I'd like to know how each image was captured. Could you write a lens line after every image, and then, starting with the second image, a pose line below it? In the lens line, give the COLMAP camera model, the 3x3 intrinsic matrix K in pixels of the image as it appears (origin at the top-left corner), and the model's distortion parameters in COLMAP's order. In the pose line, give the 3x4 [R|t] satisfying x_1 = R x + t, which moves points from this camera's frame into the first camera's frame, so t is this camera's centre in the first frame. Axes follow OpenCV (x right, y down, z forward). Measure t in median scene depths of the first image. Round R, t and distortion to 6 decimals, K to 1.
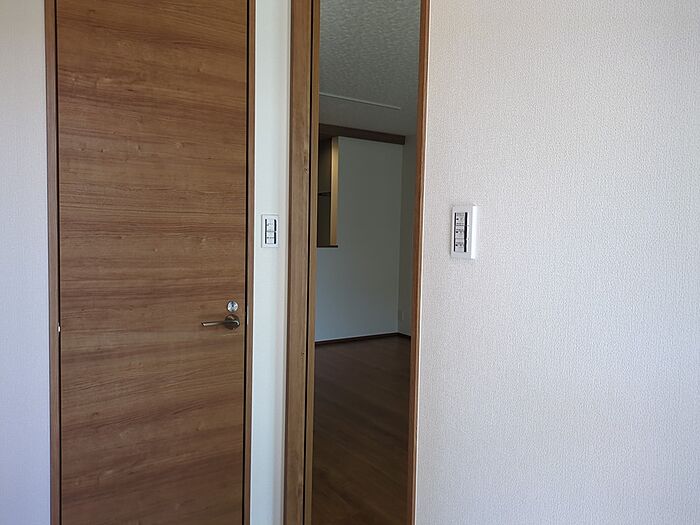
lens RADIAL K [[522.8, 0, 350.0], [0, 522.8, 262.5], [0, 0, 1]] dist [-0.001280, -0.001849]
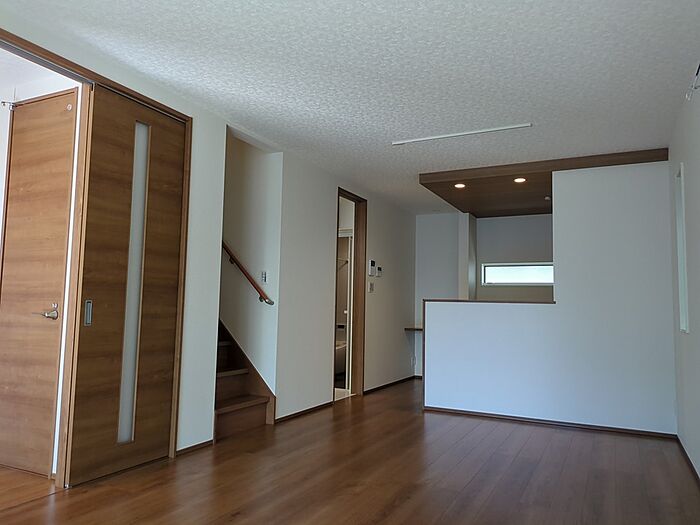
lens RADIAL K [[522.8, 0, 350.0], [0, 522.8, 262.5], [0, 0, 1]] dist [-0.001280, -0.001849]
pose [[0.503894, -0.078375, -0.860202, 1.777759], [-0.062725, 0.989926, -0.126937, 0.107926], [0.861485, 0.117919, 0.493902, 1.041716]]
